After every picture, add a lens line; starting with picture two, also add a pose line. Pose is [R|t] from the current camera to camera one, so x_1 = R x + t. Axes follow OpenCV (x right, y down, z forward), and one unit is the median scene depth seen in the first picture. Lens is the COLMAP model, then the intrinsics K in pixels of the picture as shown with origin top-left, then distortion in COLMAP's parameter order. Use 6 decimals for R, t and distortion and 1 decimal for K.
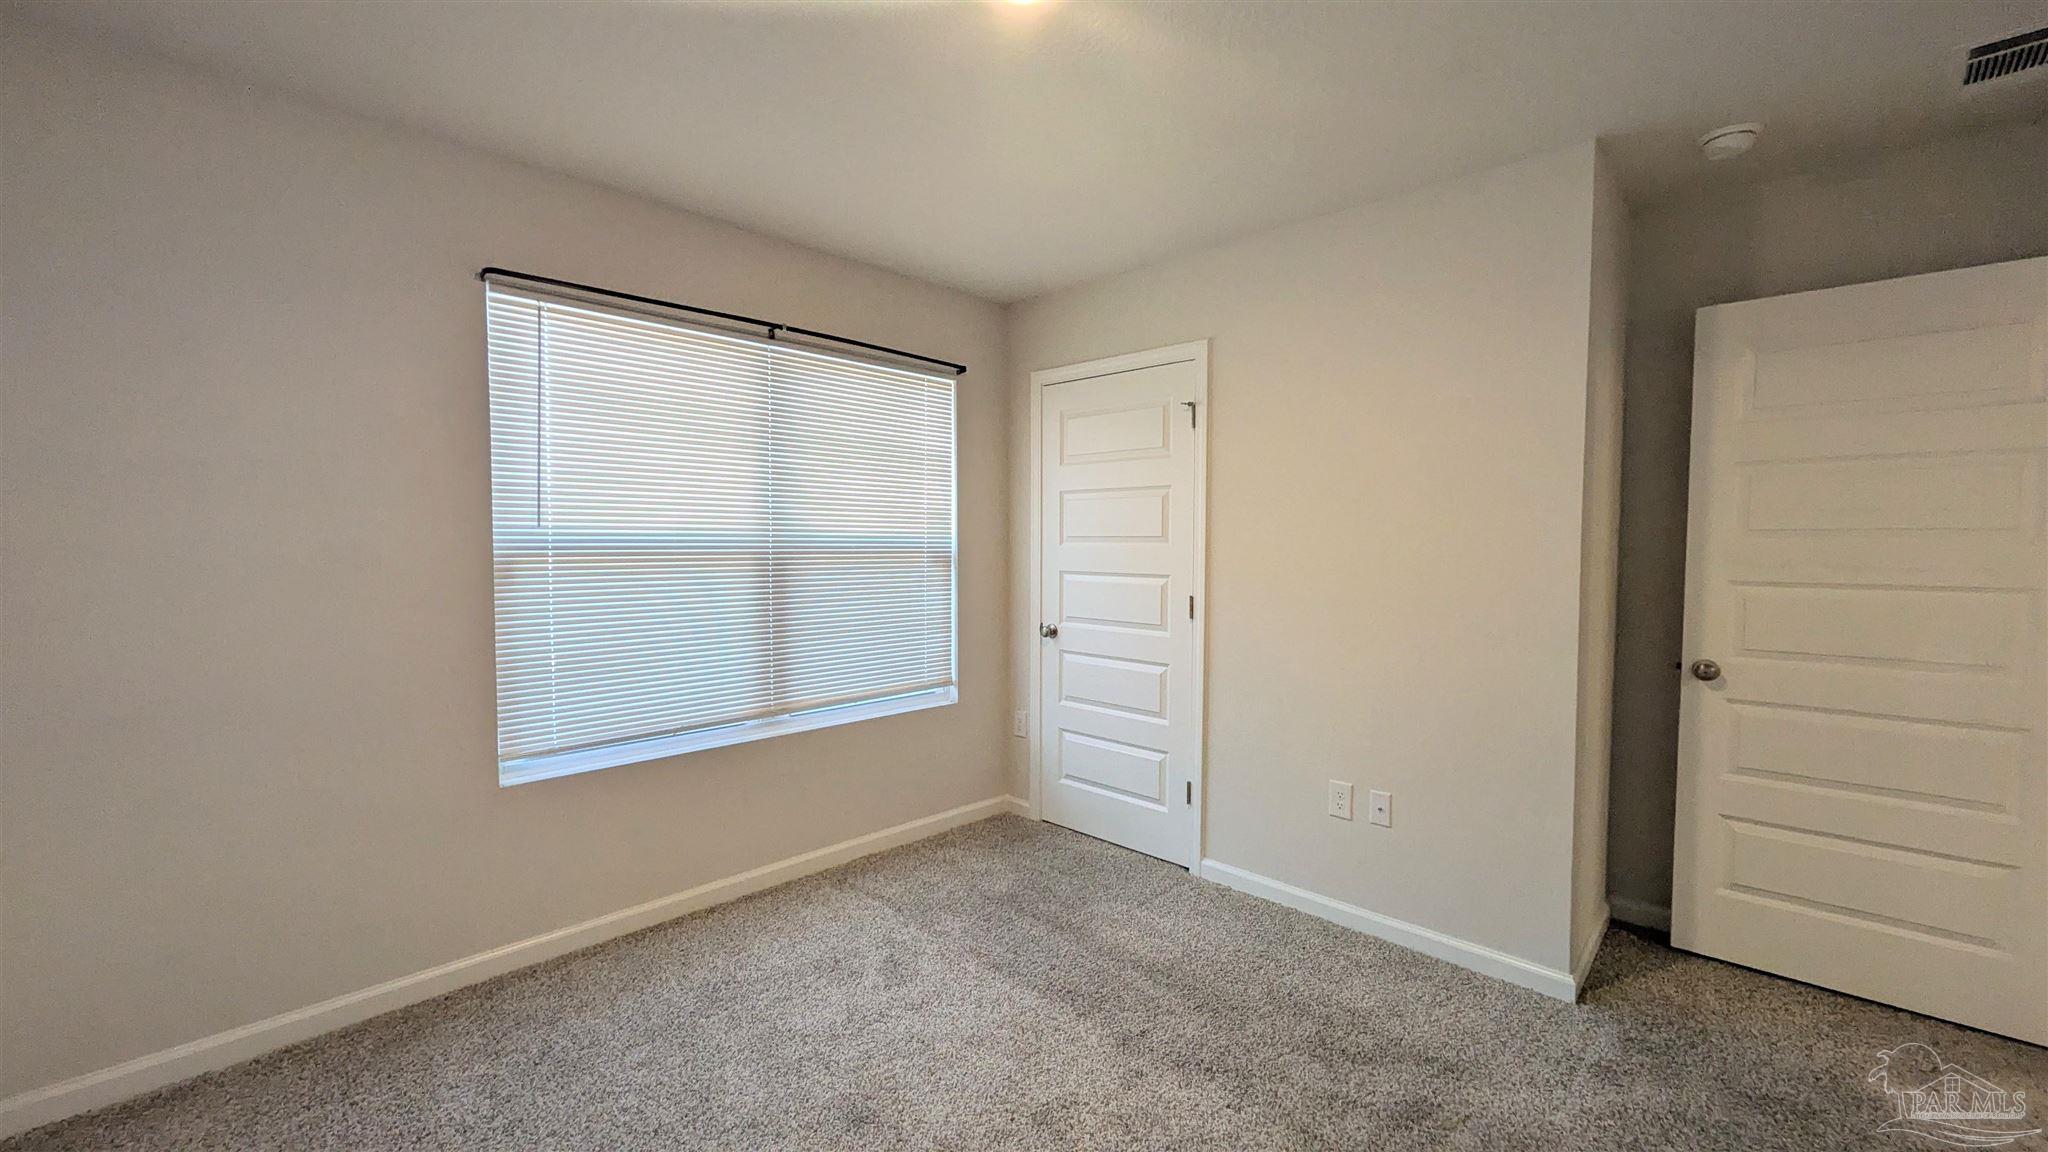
lens RADIAL K [[803.6, 0, 1033.2], [0, 803.6, 579.2], [0, 0, 1]] dist [-0.001138, 0.003516]
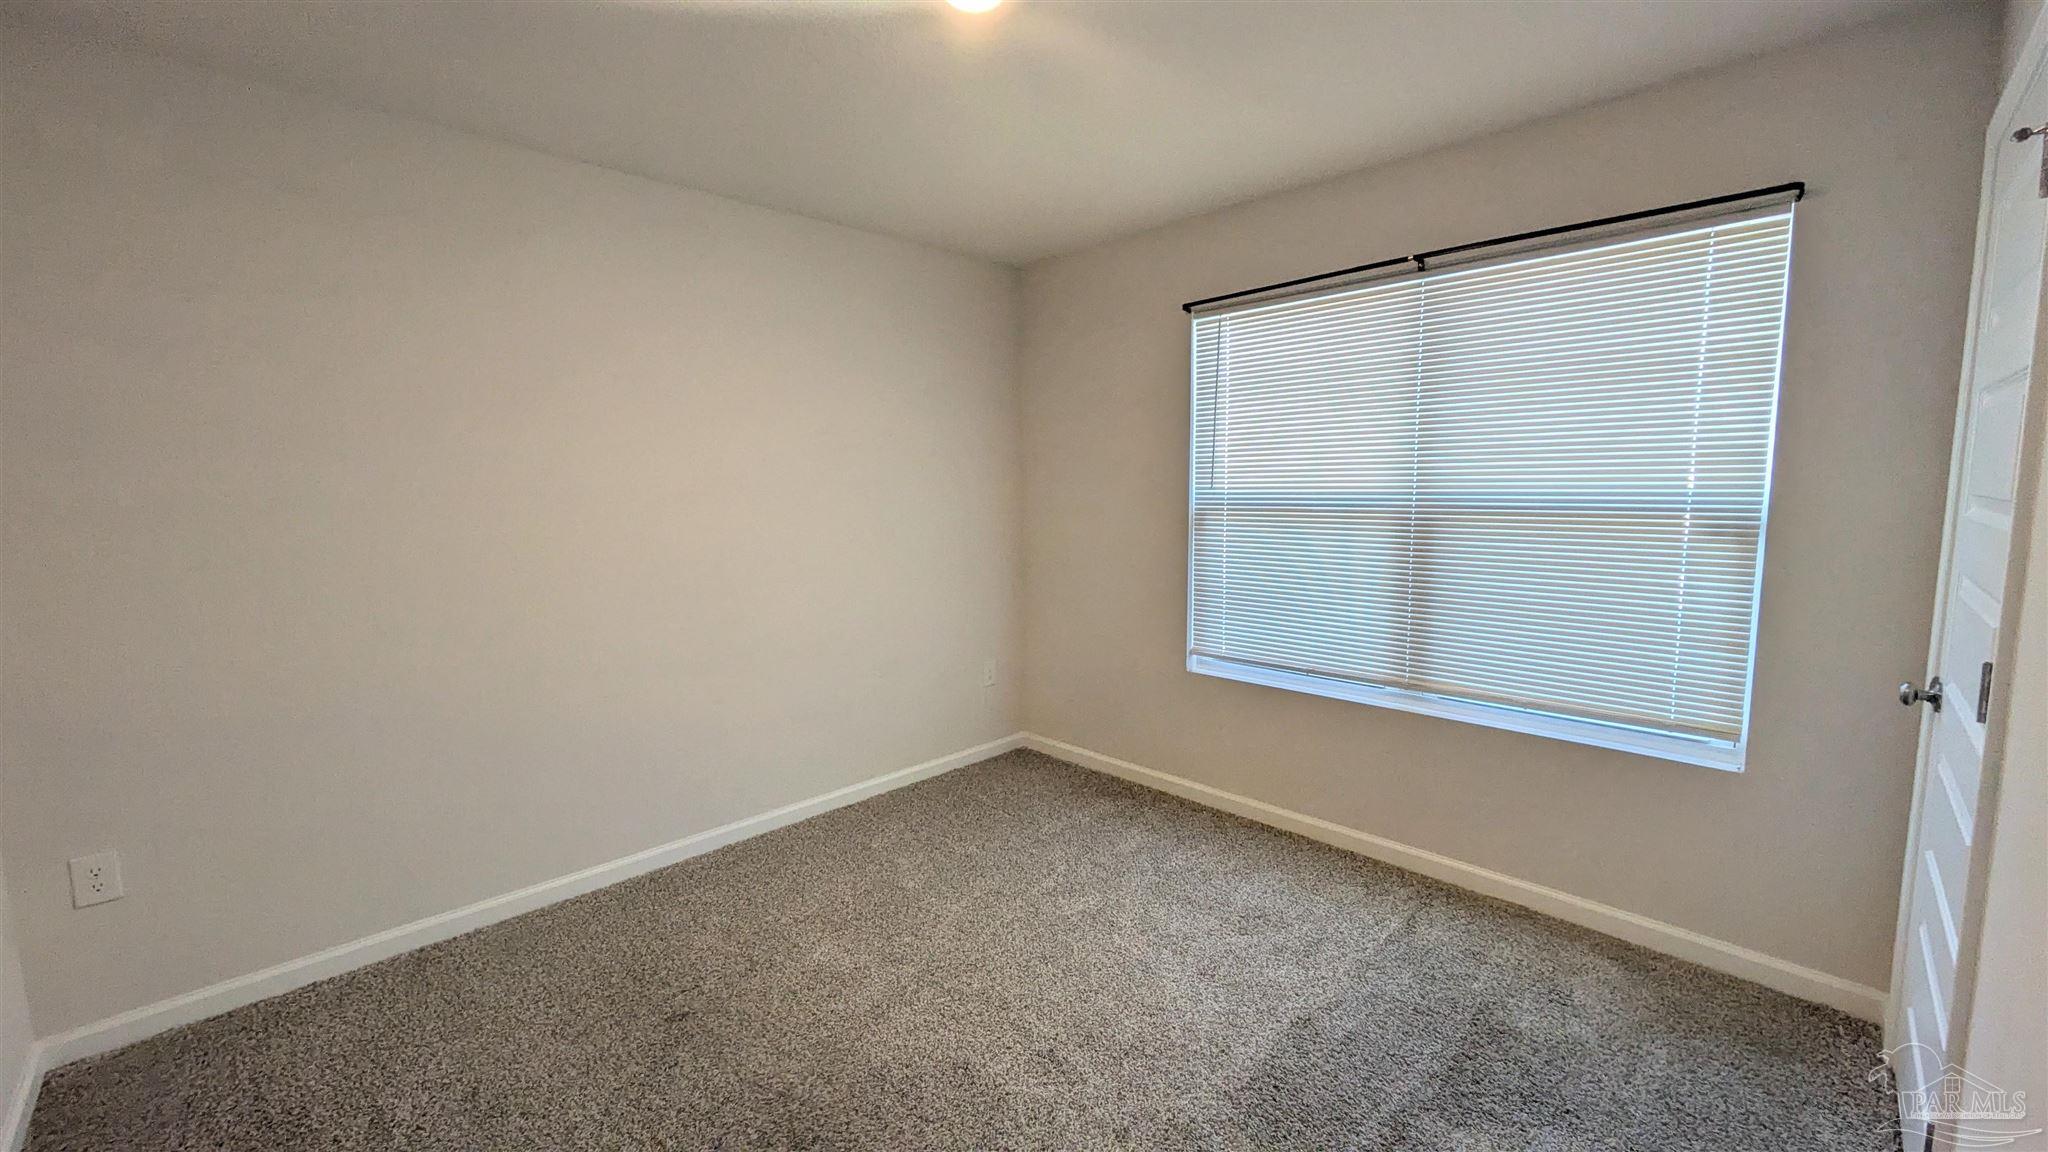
lens RADIAL K [[804.6, 0, 1031.2], [0, 804.6, 579.0], [0, 0, 1]] dist [-0.002365, 0.000111]
pose [[-0.023061, 0.103266, -0.994386, 0.611877], [-0.045231, 0.993525, 0.104226, -0.032624], [0.998710, 0.047381, -0.018241, 0.601117]]
